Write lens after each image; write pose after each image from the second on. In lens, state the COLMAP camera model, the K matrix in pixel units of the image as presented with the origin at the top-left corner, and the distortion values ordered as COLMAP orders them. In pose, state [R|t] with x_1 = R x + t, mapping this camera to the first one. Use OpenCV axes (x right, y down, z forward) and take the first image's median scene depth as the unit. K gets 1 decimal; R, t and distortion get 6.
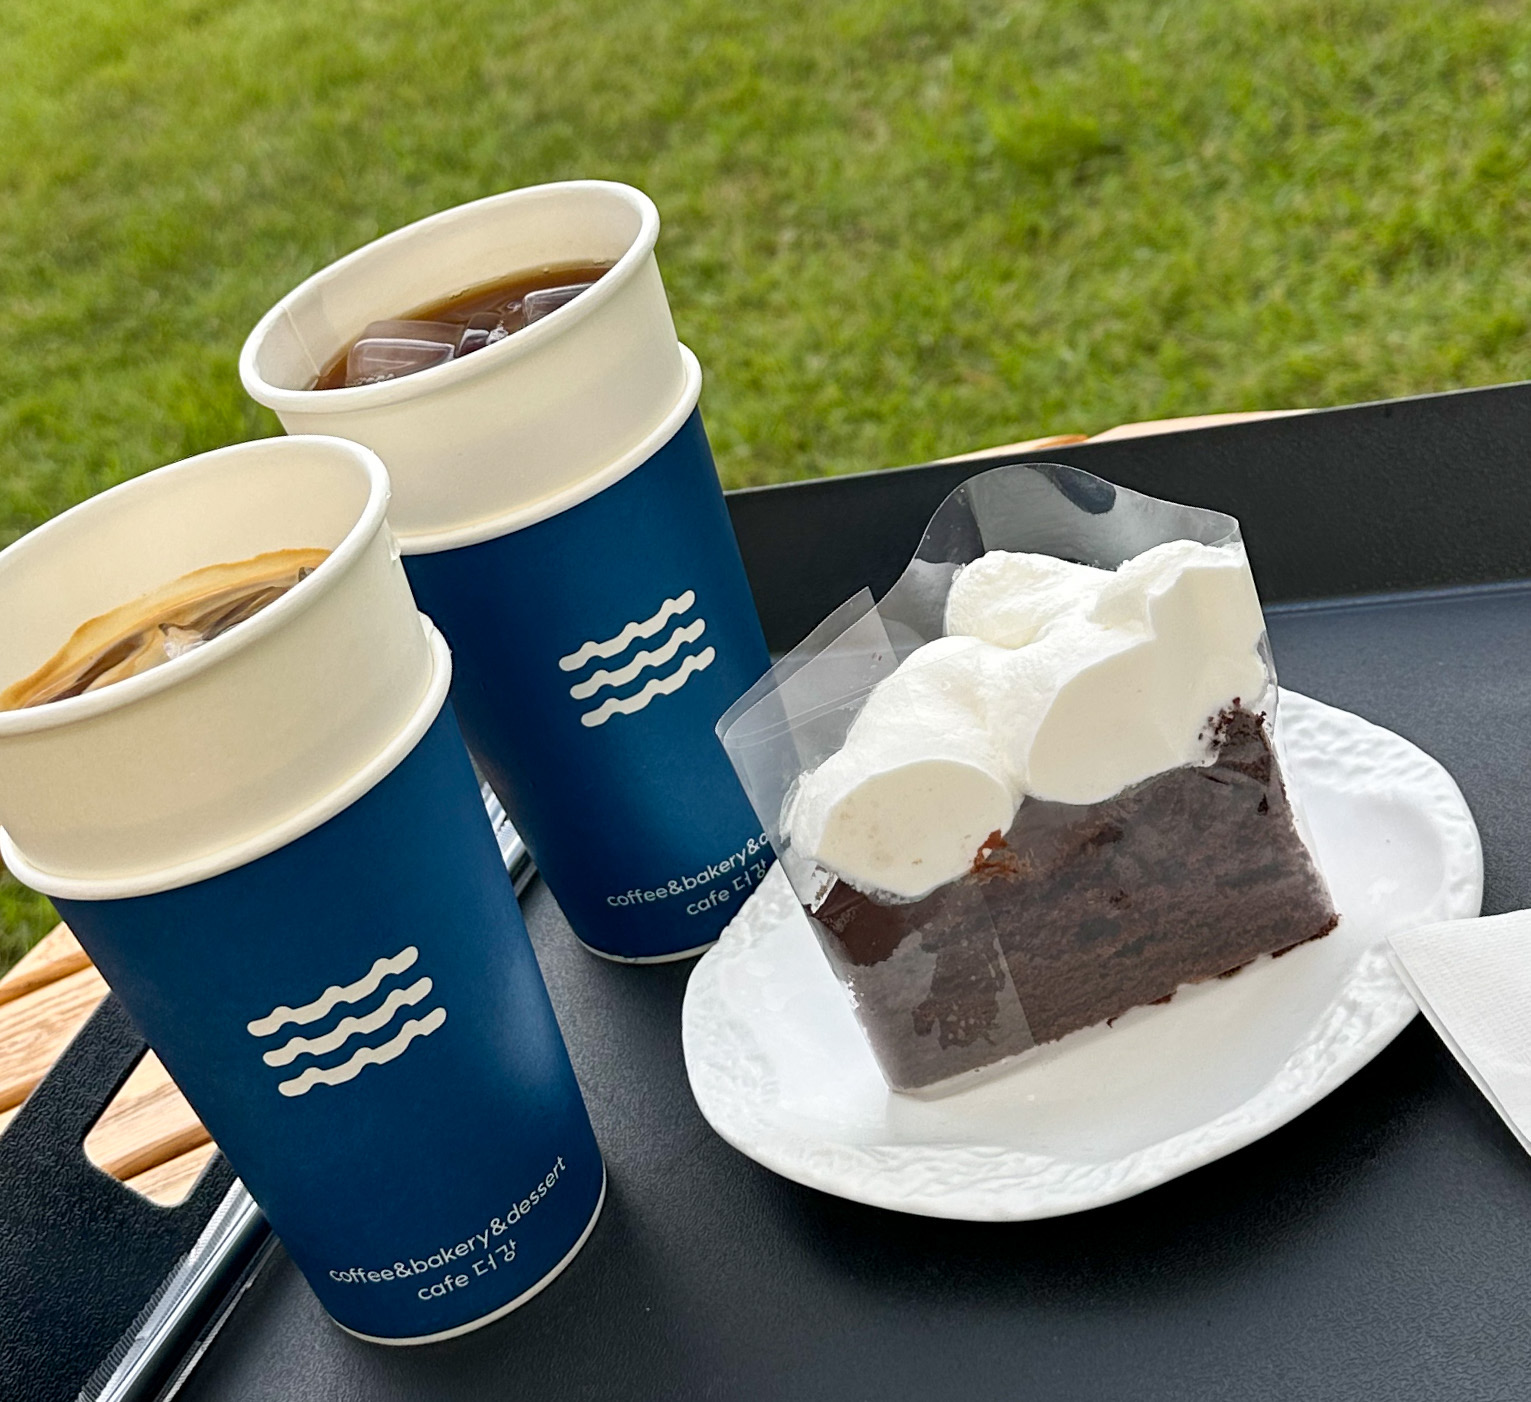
lens RADIAL K [[2629.3, 0, 748.7], [0, 2629.3, 609.2], [0, 0, 1]] dist [0.033389, 0.000000]
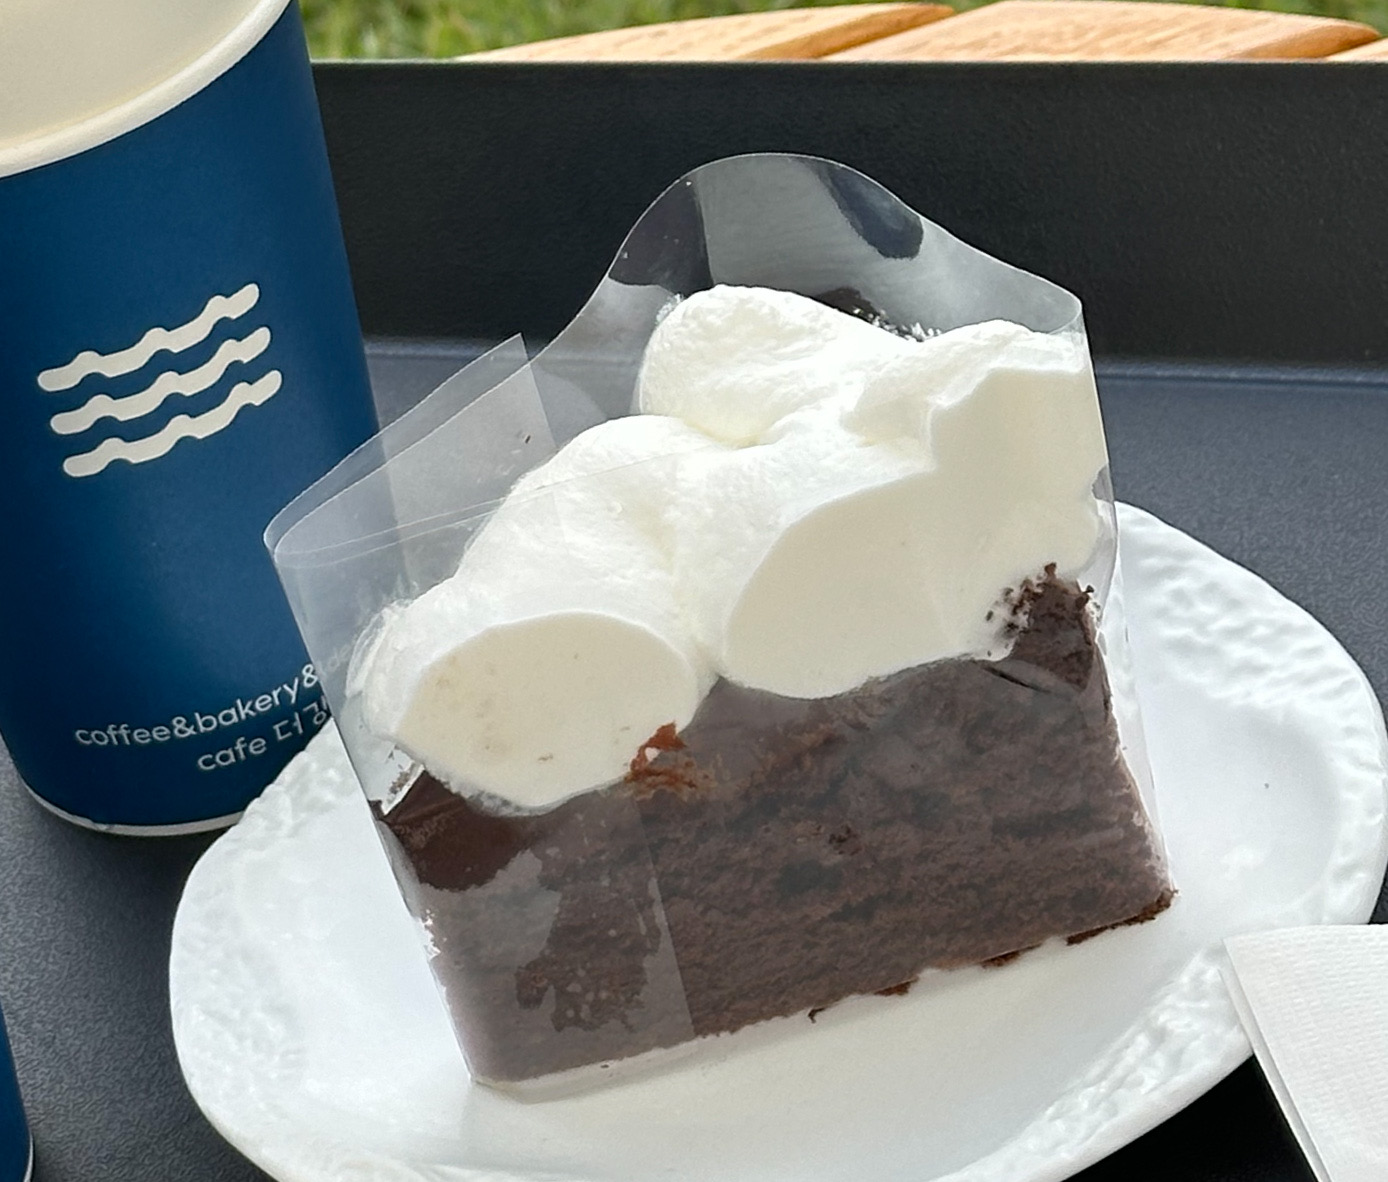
lens RADIAL K [[5996.9, 0, 692.7], [0, 5996.9, 589.7], [0, 0, 1]] dist [0.014396, 0.000000]
pose [[0.992782, 0.106608, 0.054948, 0.012483], [-0.113162, 0.984408, 0.134671, -0.149945], [-0.039734, -0.139917, 0.989366, -0.484728]]
